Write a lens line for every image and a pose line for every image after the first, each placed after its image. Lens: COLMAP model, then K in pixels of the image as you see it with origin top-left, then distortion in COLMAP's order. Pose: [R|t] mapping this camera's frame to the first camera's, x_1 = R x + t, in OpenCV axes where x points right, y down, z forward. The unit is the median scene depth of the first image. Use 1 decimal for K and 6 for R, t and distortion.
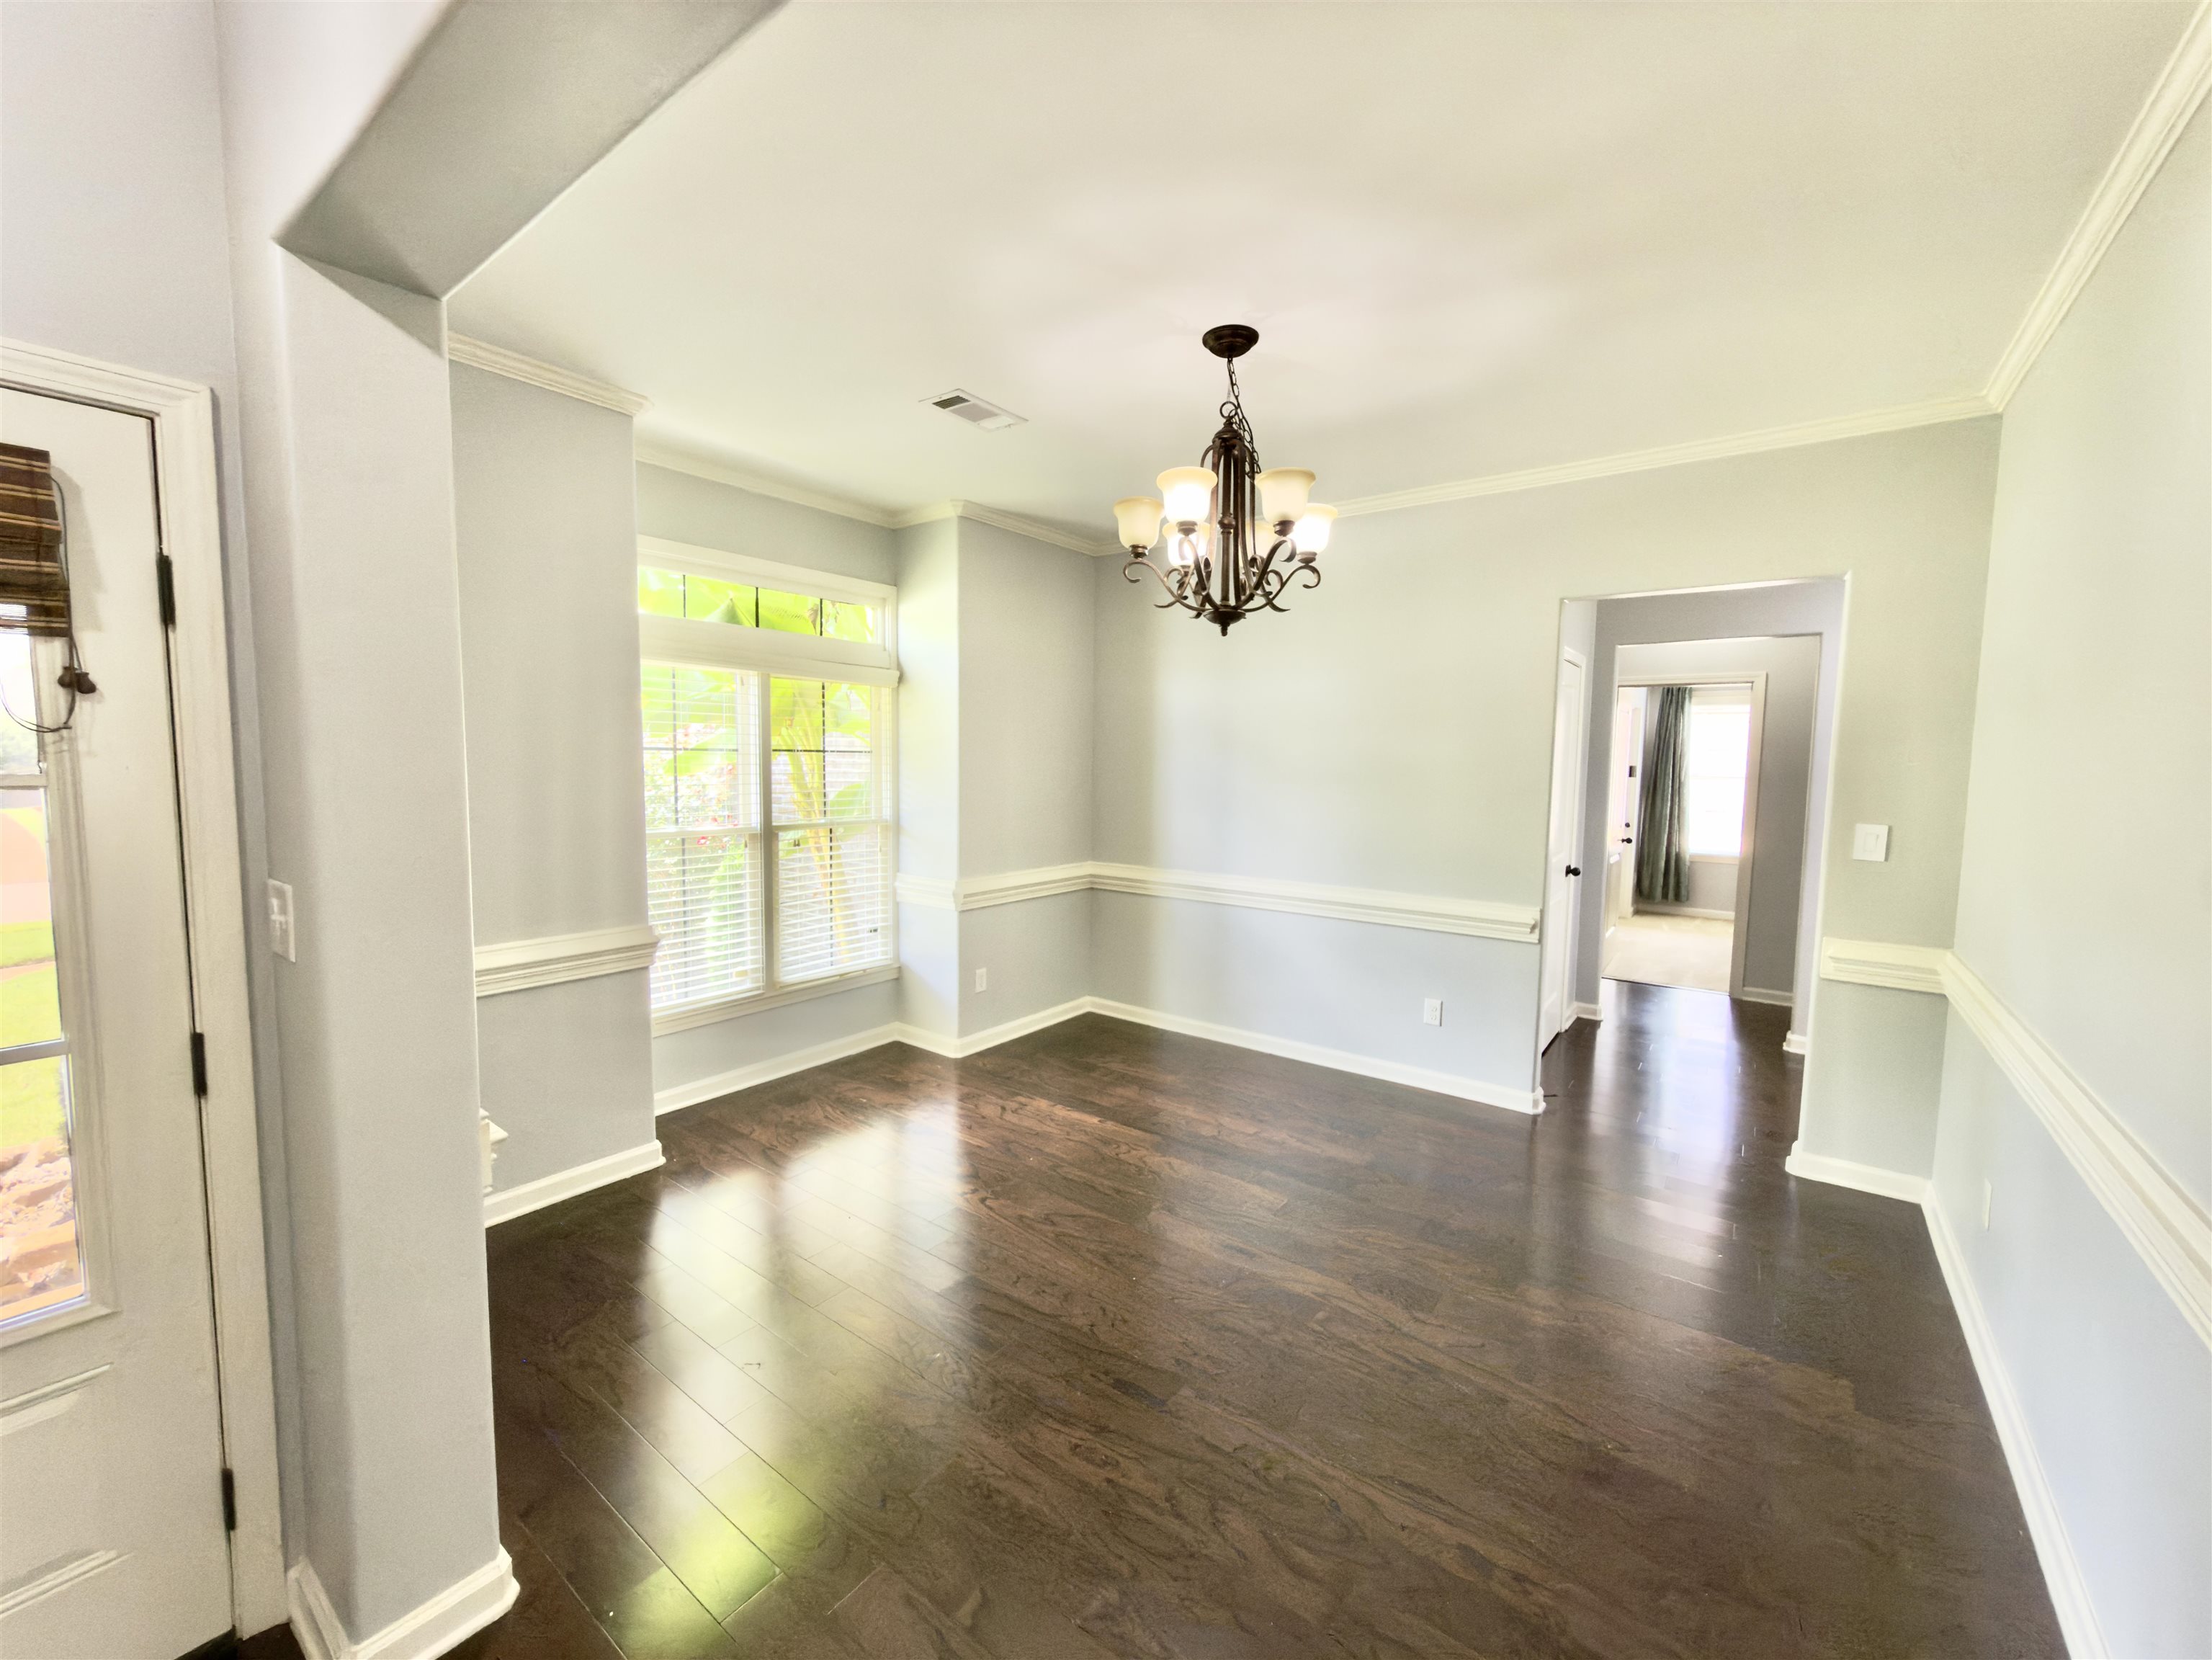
lens RADIAL K [[885.2, 0, 1112.9], [0, 885.2, 820.5], [0, 0, 1]] dist [0.003941, -0.000783]
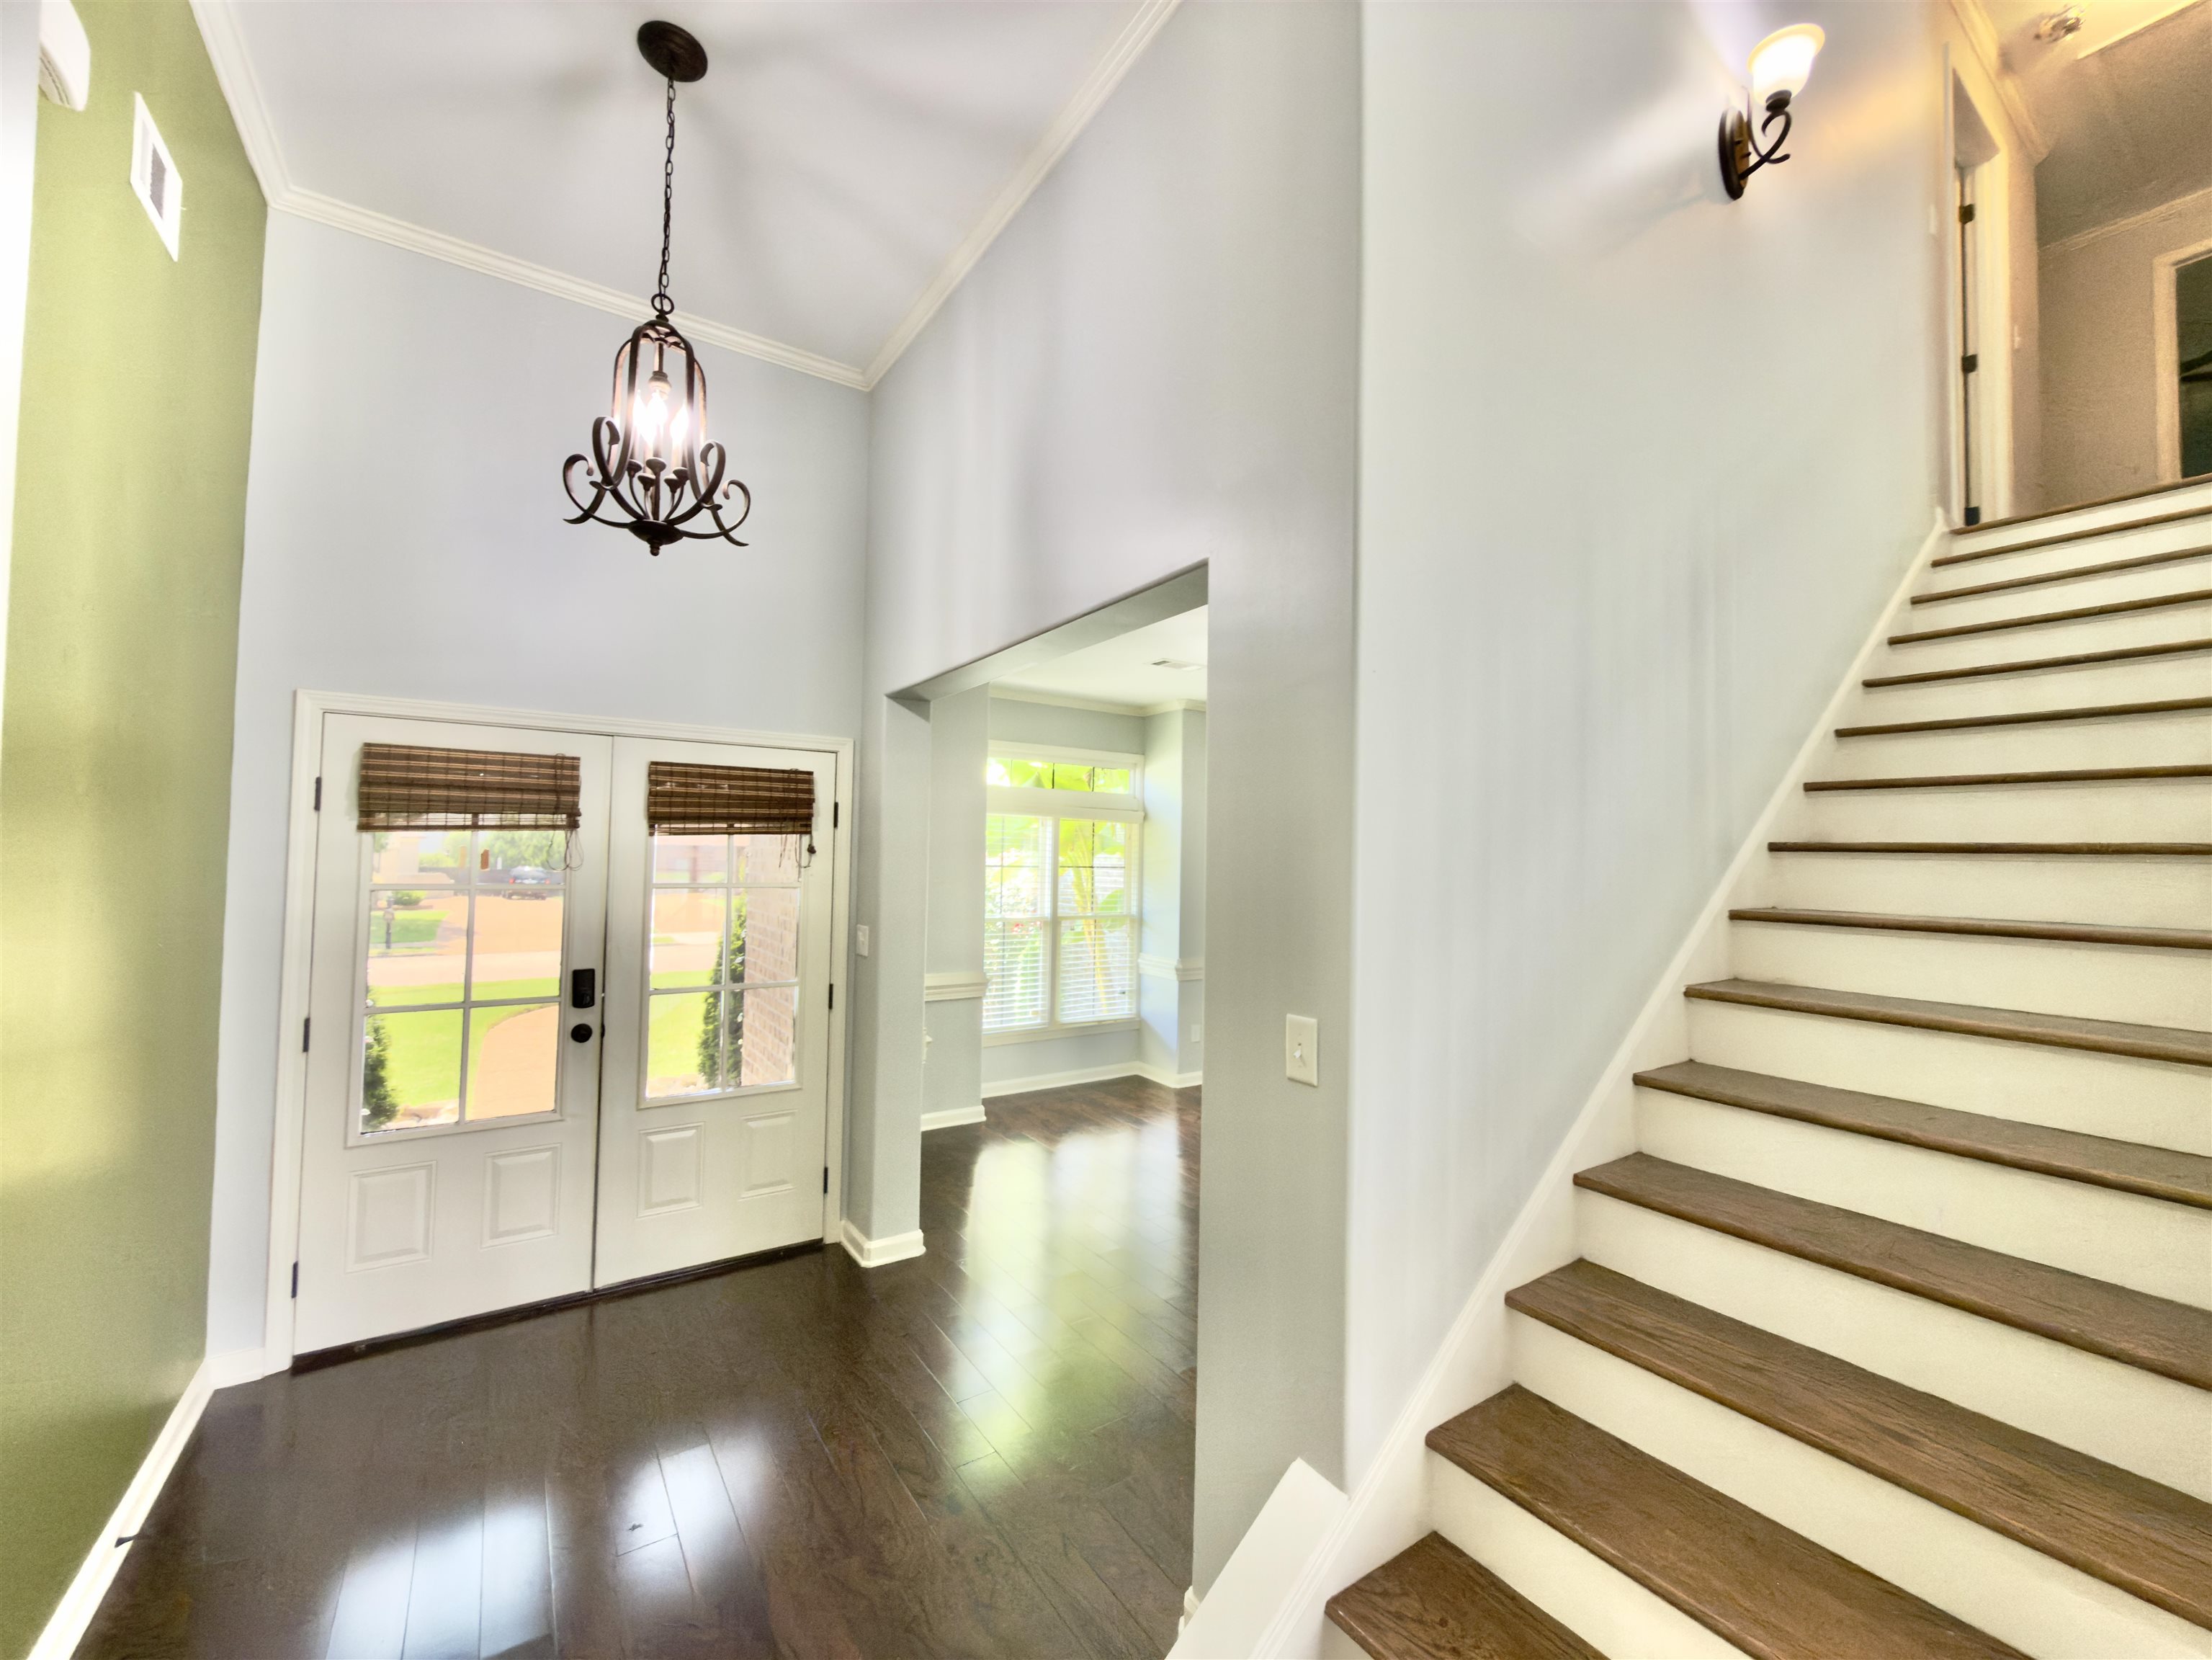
lens RADIAL K [[885.2, 0, 1091.3], [0, 885.2, 827.5], [0, 0, 1]] dist [0.003941, -0.000783]
pose [[0.936632, -0.006267, -0.350258, 0.199238], [-0.032512, 0.993970, -0.104726, 0.011728], [0.348803, 0.109477, 0.930780, -0.405800]]
